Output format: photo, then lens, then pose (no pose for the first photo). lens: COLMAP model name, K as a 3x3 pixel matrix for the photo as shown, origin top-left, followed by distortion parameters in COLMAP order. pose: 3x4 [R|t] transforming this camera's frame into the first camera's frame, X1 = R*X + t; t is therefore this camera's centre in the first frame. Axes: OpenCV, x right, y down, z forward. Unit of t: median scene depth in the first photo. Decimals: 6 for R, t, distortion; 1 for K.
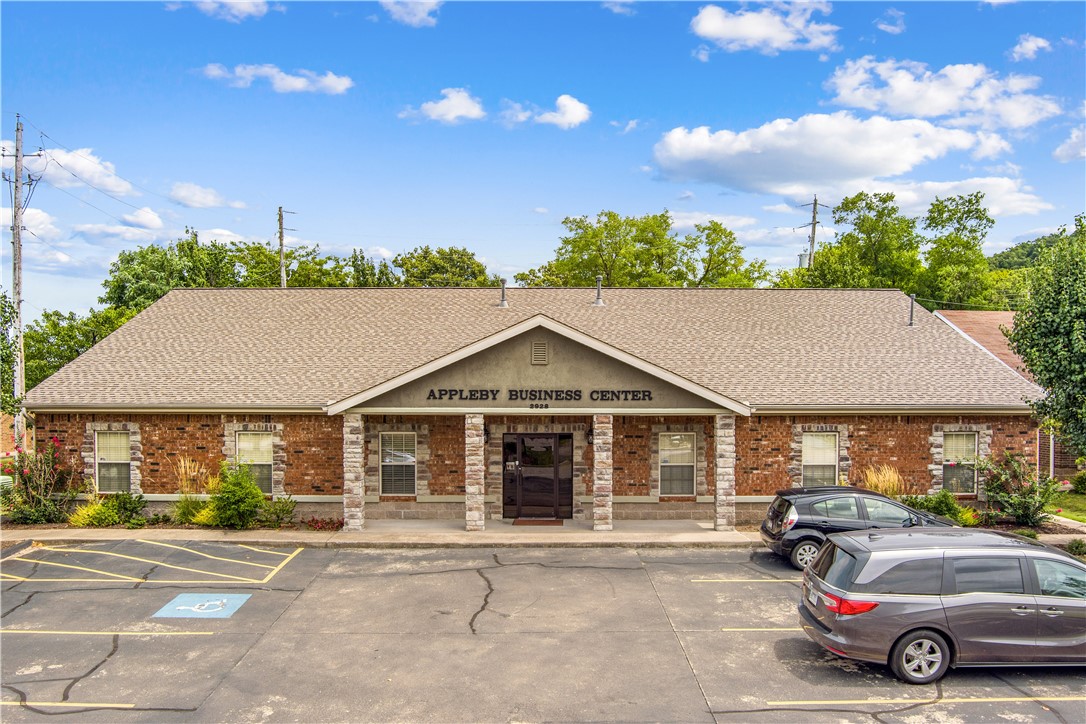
lens RADIAL K [[1040.2, 0, 543.0], [0, 1040.2, 362.0], [0, 0, 1]] dist [-0.082881, 0.001535]
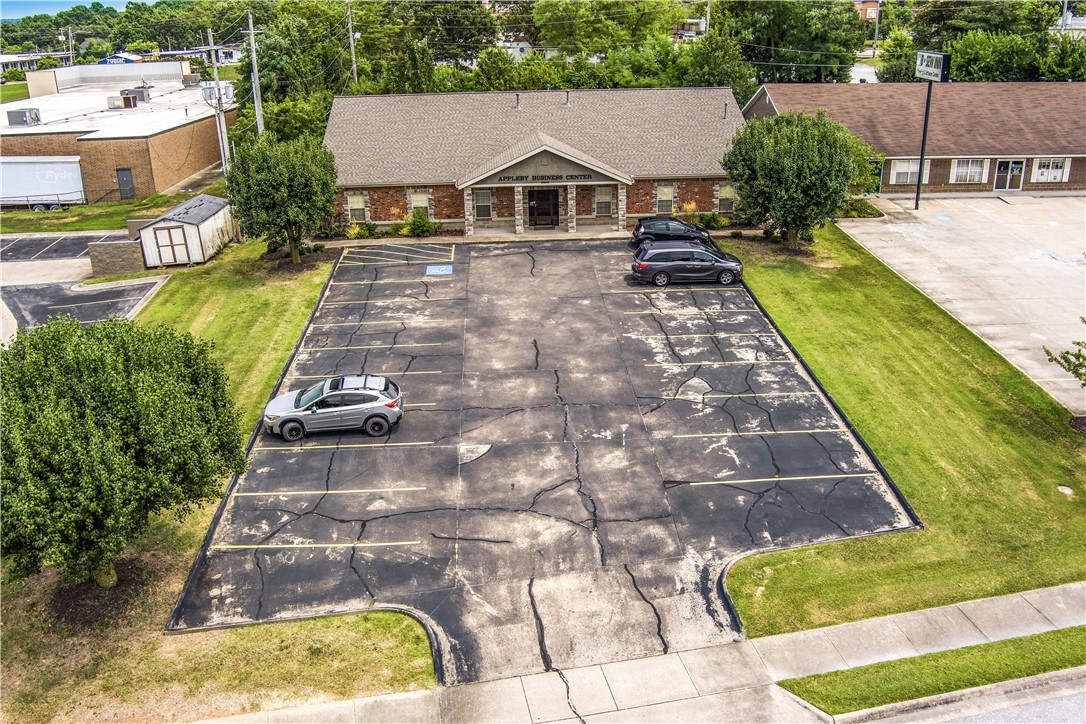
lens RADIAL K [[1040.2, 0, 543.0], [0, 1040.2, 362.0], [0, 0, 1]] dist [-0.082881, 0.001535]
pose [[0.999058, -0.034204, 0.026687, -0.086834], [0.023127, 0.940342, 0.339443, -0.382725], [-0.036706, -0.338506, 0.940248, -1.403526]]
